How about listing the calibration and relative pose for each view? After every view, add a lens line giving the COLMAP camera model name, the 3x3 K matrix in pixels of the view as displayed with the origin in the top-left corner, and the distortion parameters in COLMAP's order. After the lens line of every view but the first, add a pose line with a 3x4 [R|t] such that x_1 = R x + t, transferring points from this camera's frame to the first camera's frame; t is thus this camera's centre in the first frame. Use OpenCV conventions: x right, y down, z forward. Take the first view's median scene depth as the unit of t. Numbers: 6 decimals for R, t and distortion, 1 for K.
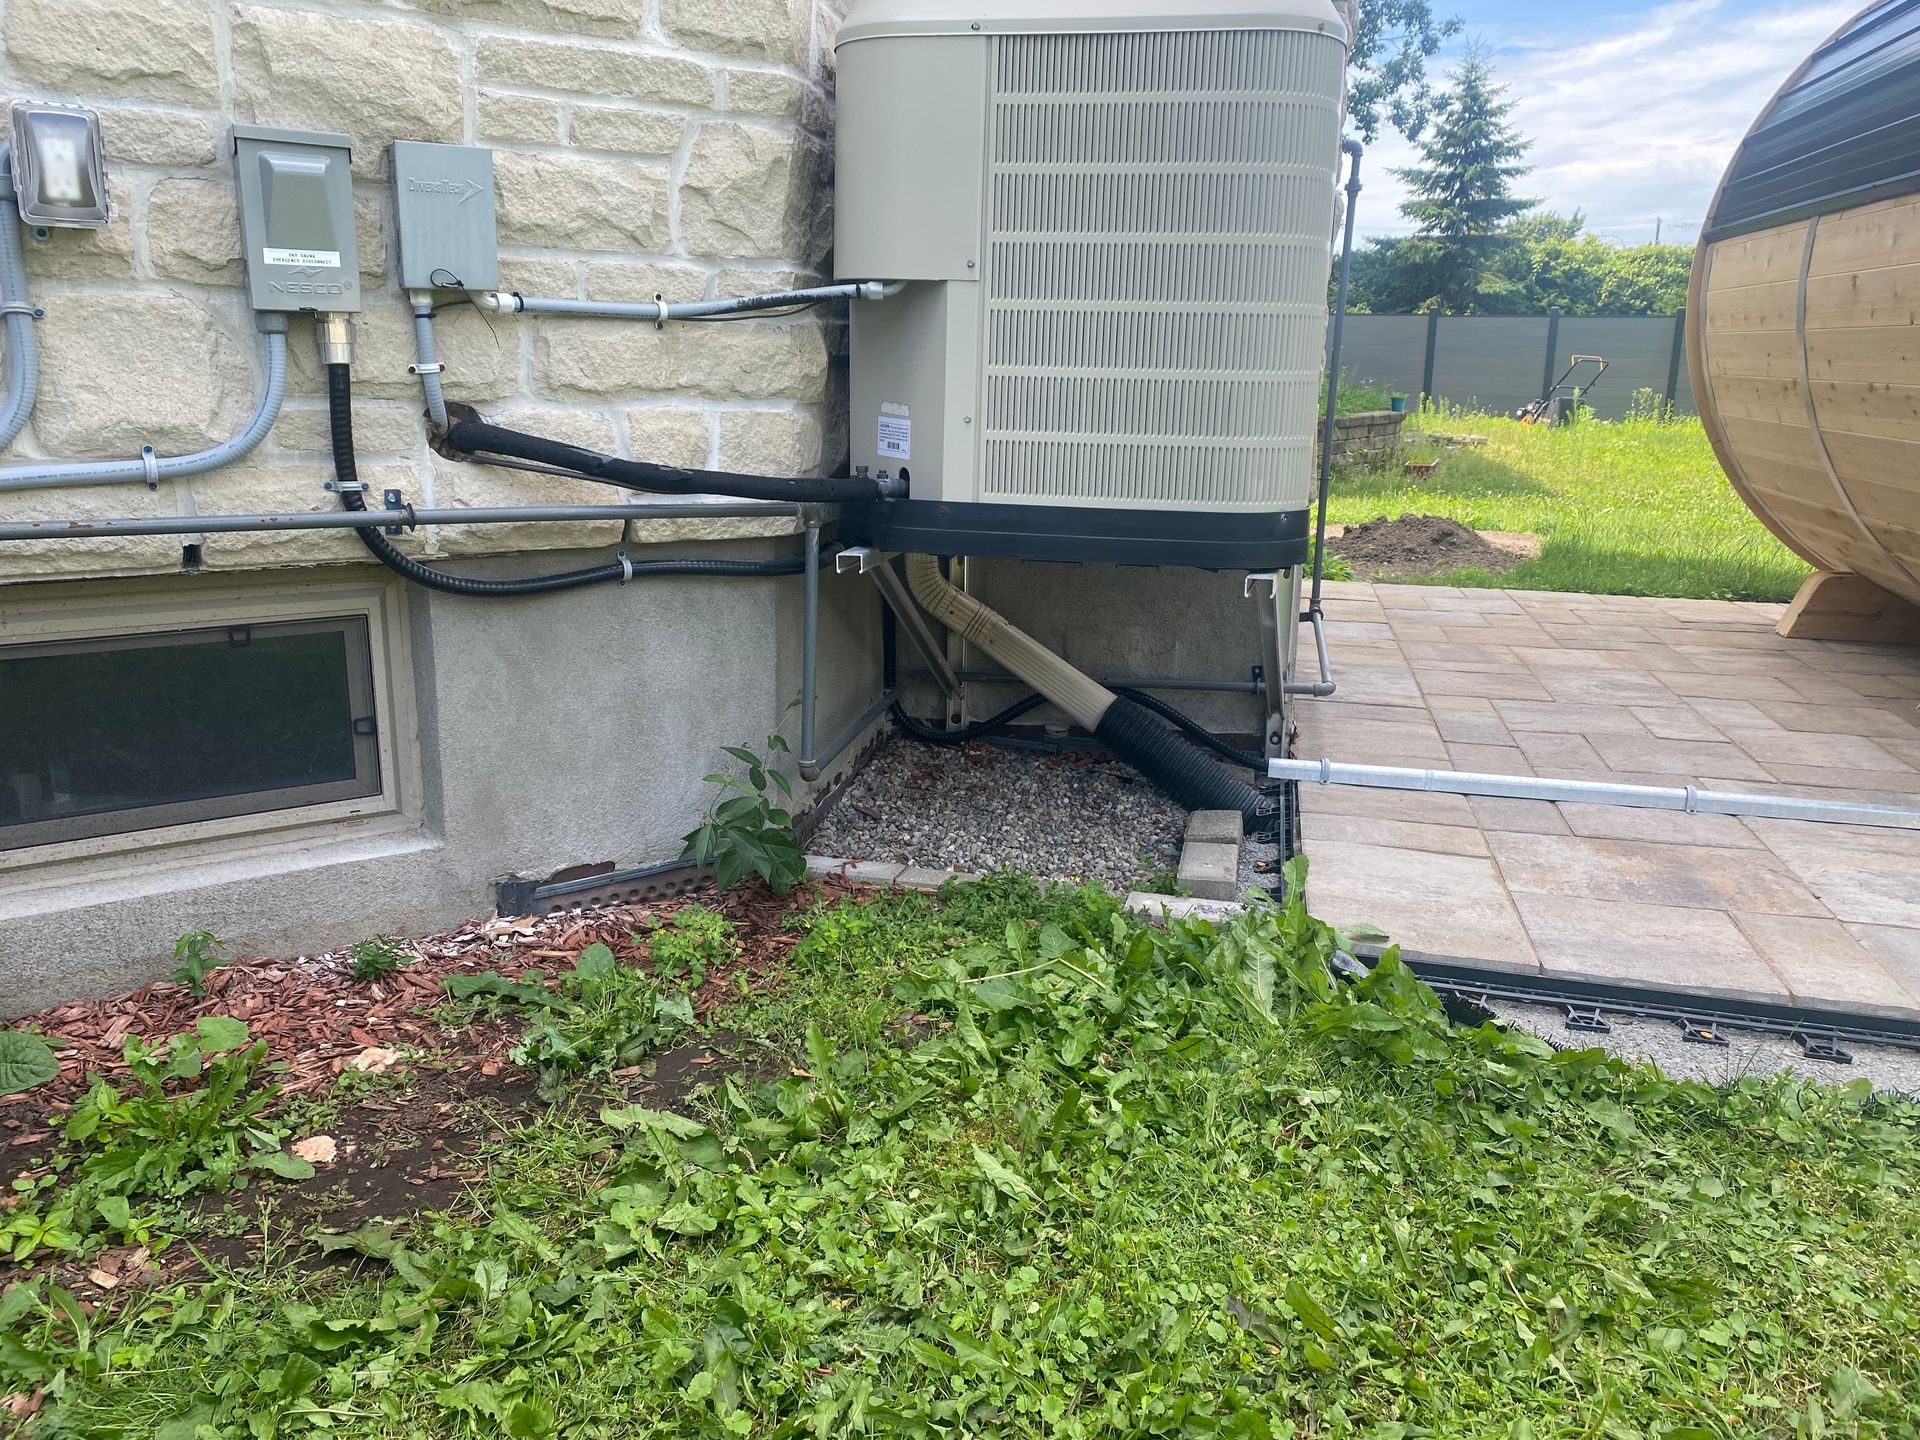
lens RADIAL K [[1474.2, 0, 955.4], [0, 1474.2, 712.7], [0, 0, 1]] dist [0.012136, -0.012385]
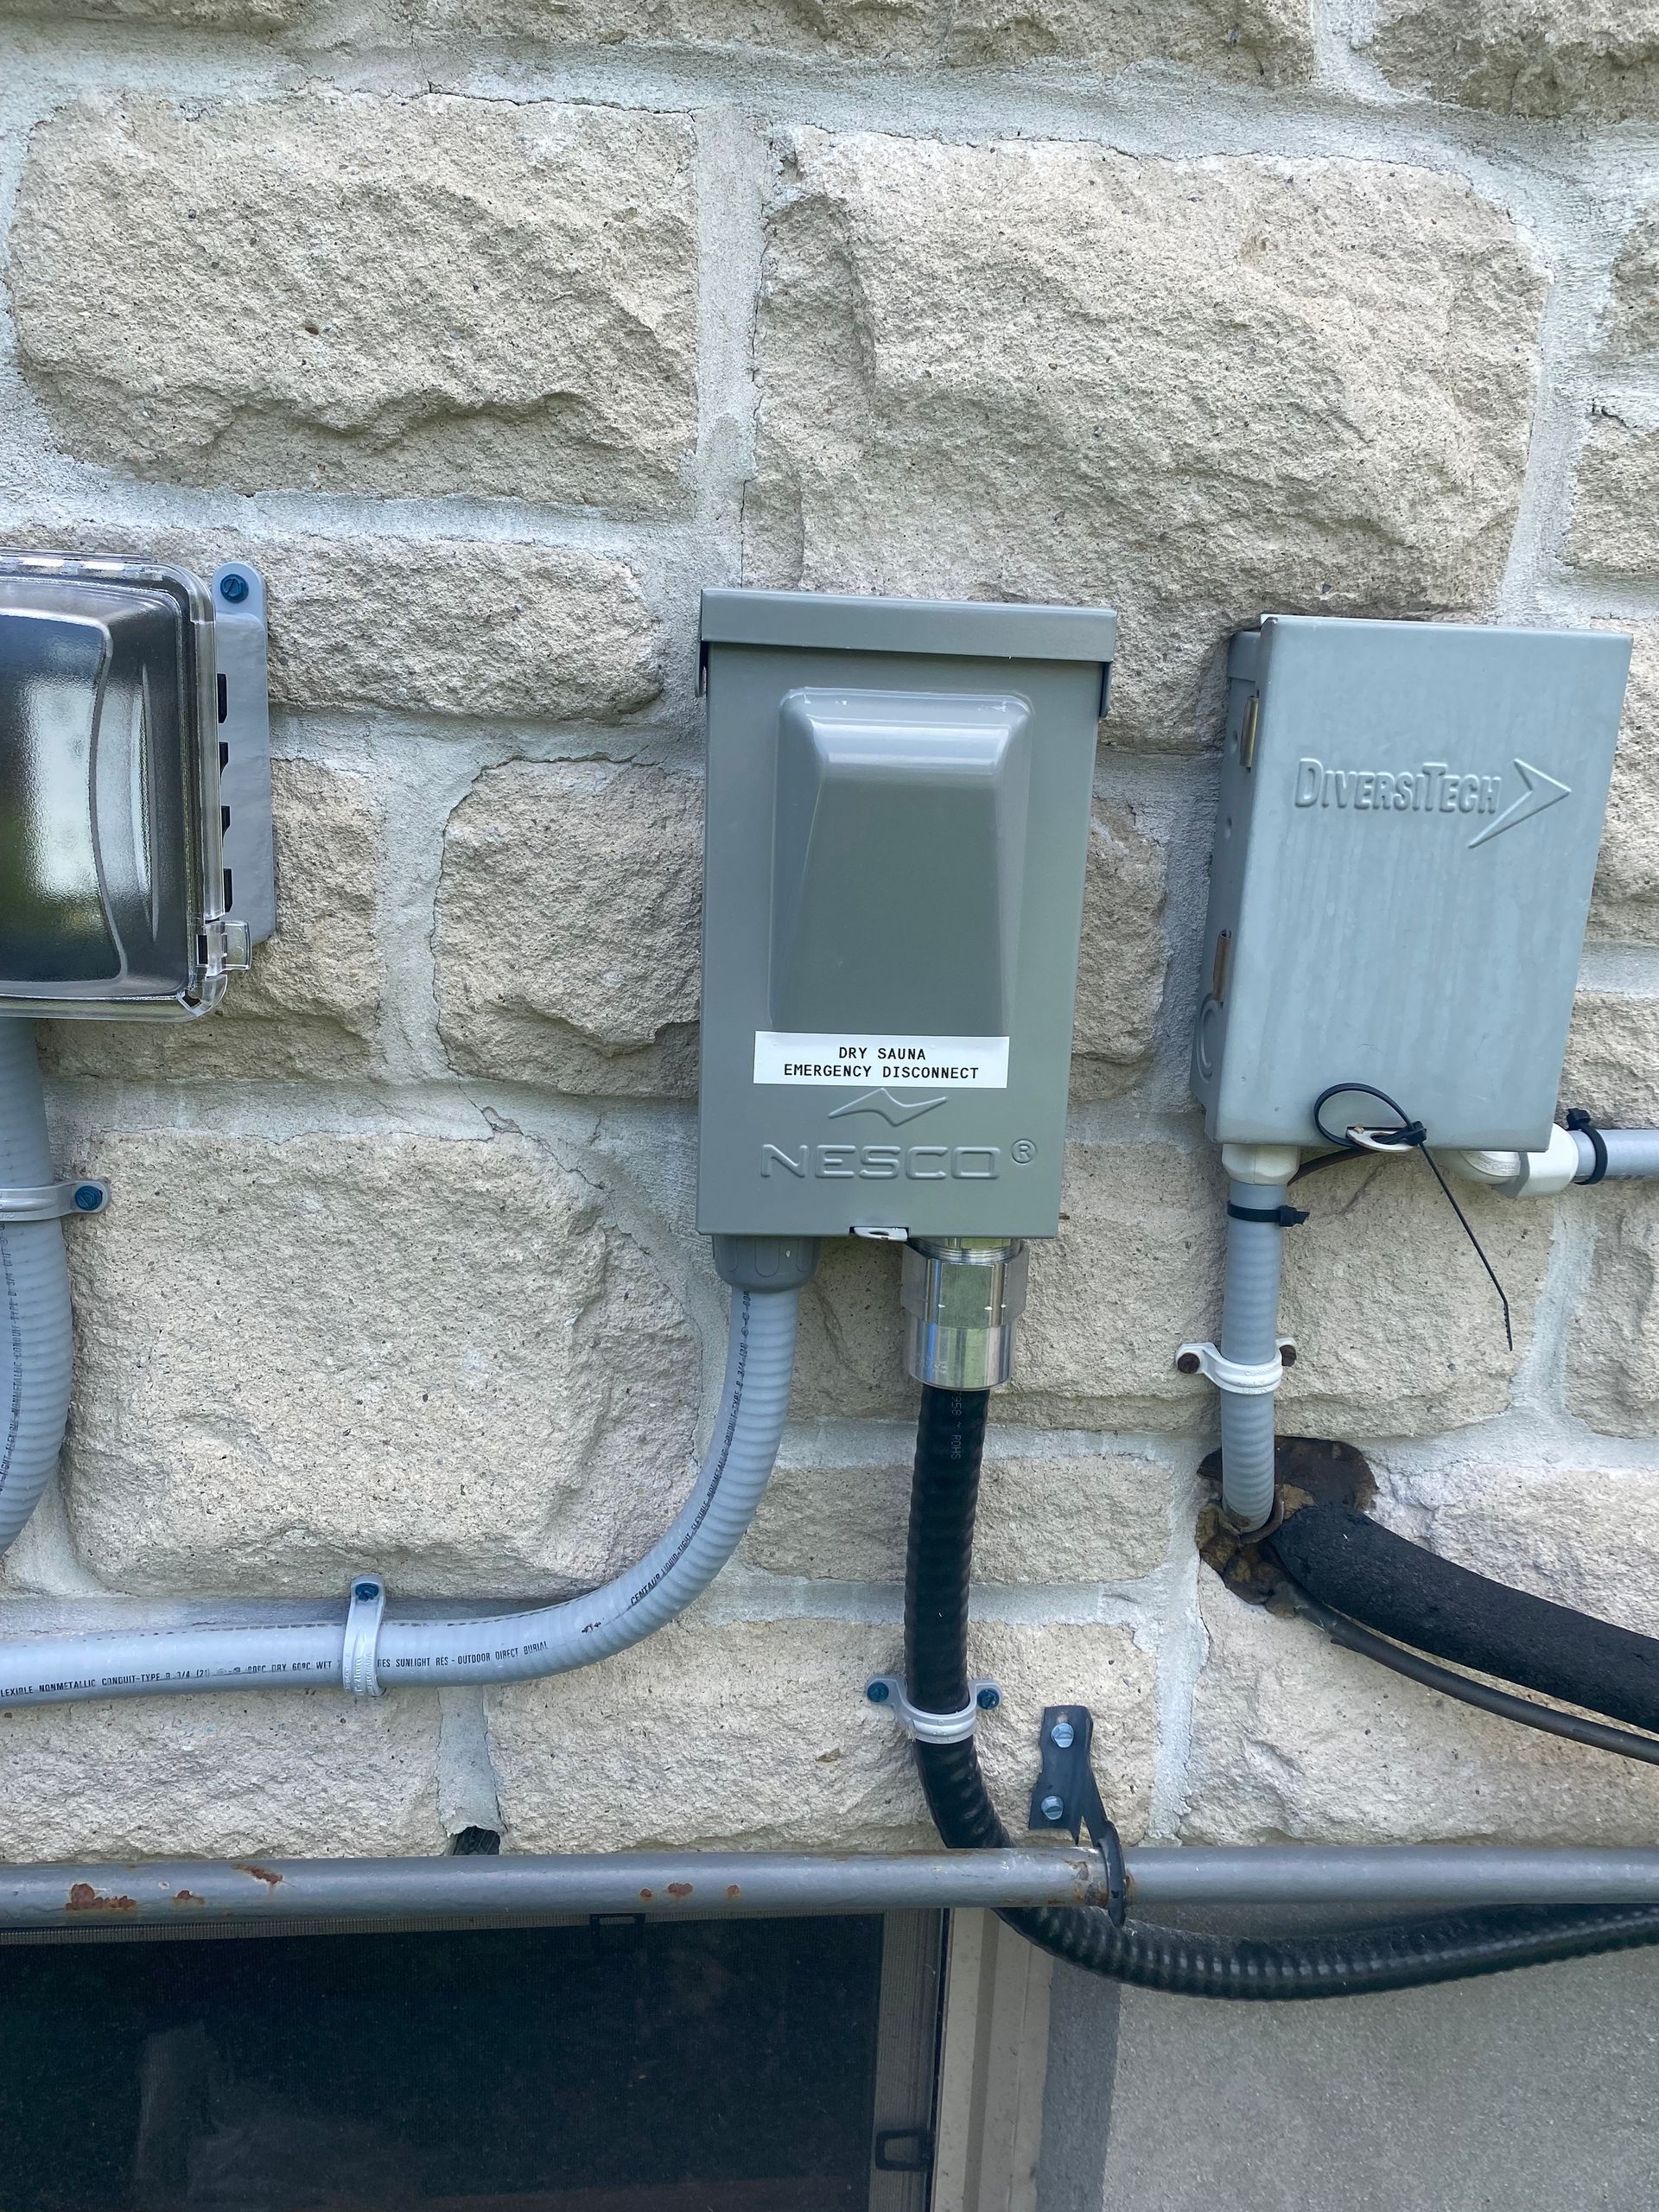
lens RADIAL K [[1698.4, 0, 841.5], [0, 1698.4, 1109.1], [0, 0, 1]] dist [0.012136, -0.012385]
pose [[0.877987, 0.151451, -0.454094, -0.304668], [-0.140000, 0.988394, 0.058965, -0.316680], [0.457754, 0.011803, 0.889000, 0.717686]]
